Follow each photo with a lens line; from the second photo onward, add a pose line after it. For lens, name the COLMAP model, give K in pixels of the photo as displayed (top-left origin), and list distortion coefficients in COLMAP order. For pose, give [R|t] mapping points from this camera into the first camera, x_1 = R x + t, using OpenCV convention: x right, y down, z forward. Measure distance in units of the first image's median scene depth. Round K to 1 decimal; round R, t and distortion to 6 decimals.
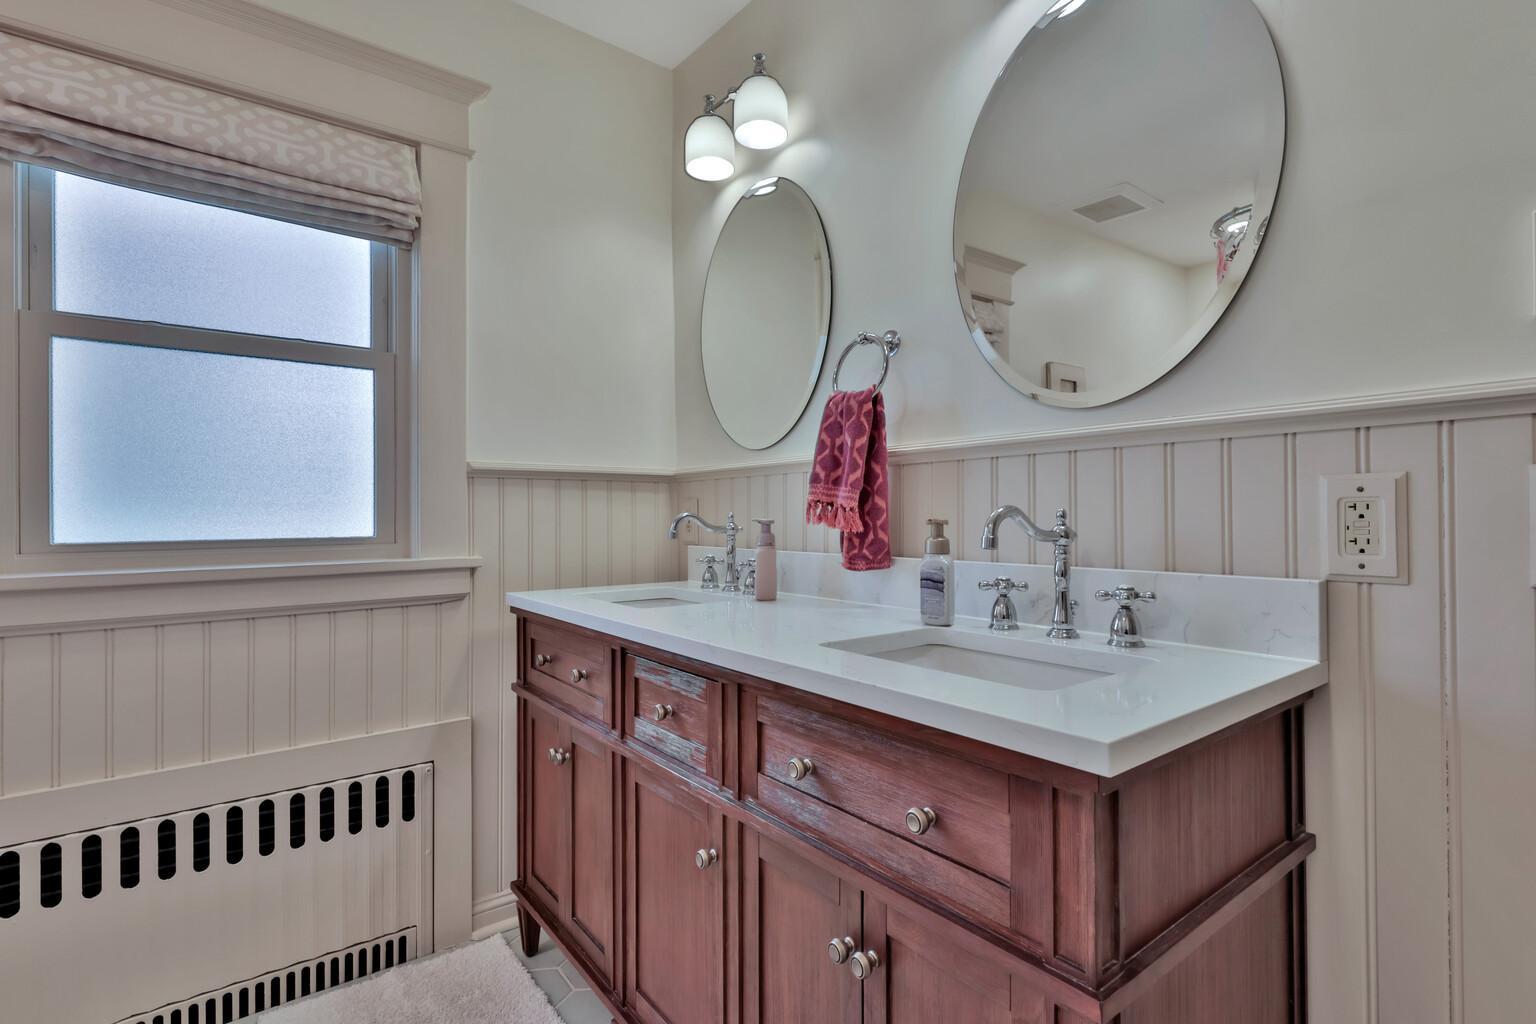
lens RADIAL K [[704.1, 0, 762.5], [0, 704.1, 511.9], [0, 0, 1]] dist [0.000991, -0.000048]
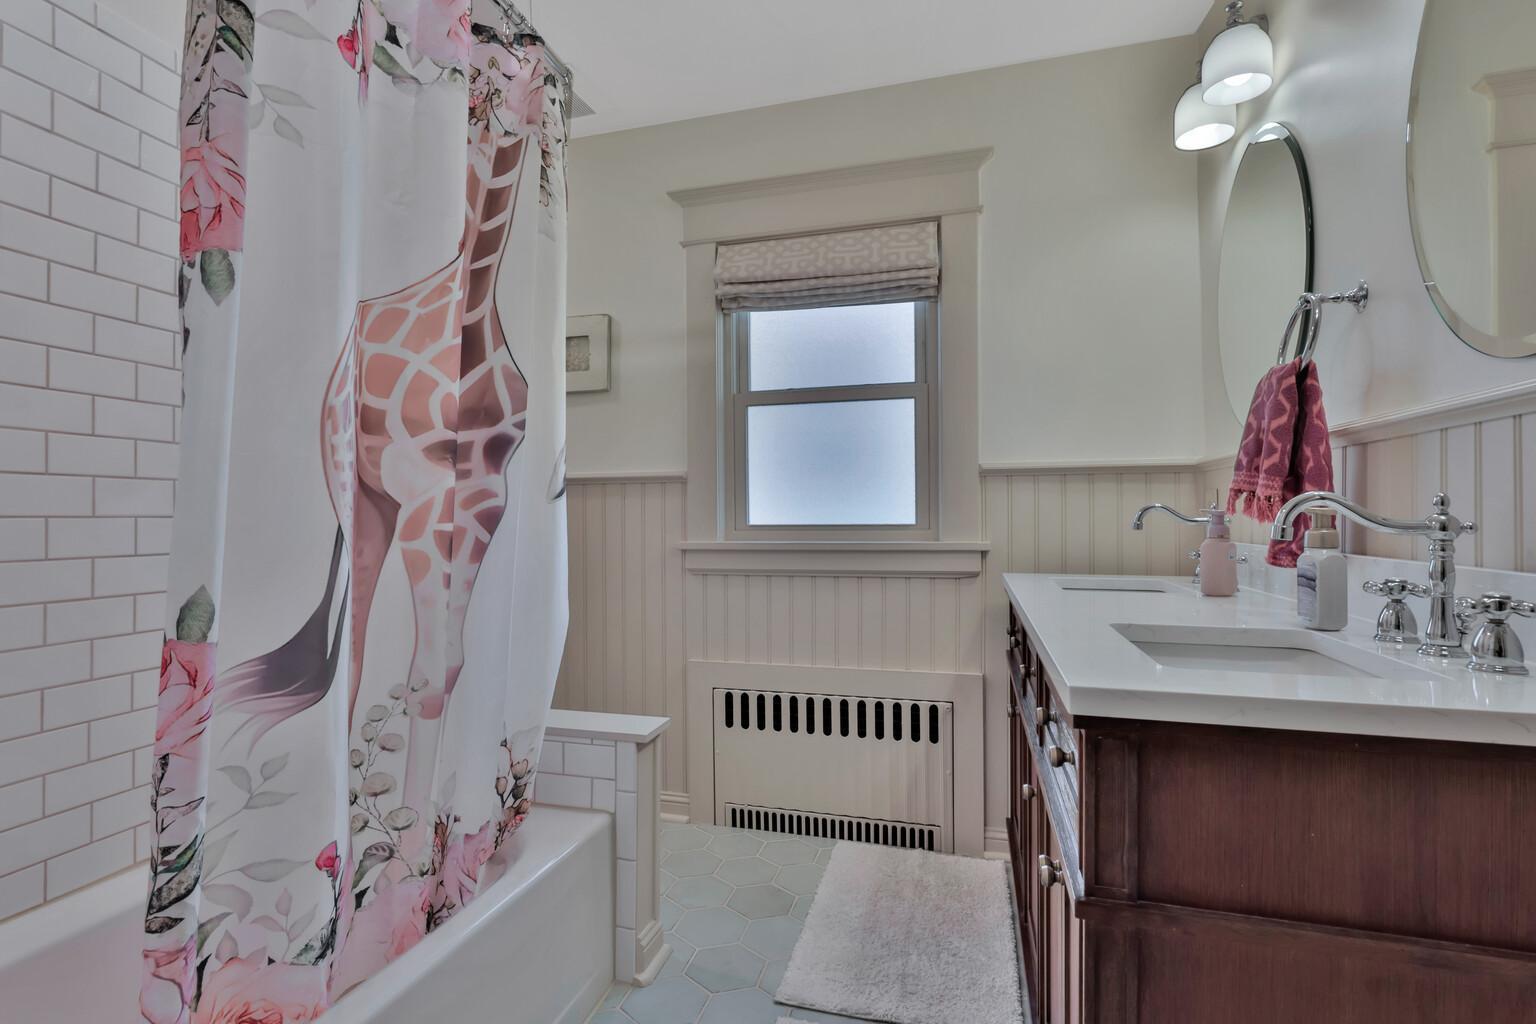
lens RADIAL K [[704.1, 0, 762.5], [0, 704.1, 511.9], [0, 0, 1]] dist [0.000991, -0.000048]
pose [[0.623150, 0.000157, -0.782102, 0.331304], [0.005940, 0.999970, 0.004933, 0.004237], [0.782080, -0.007720, 0.623131, -0.056003]]
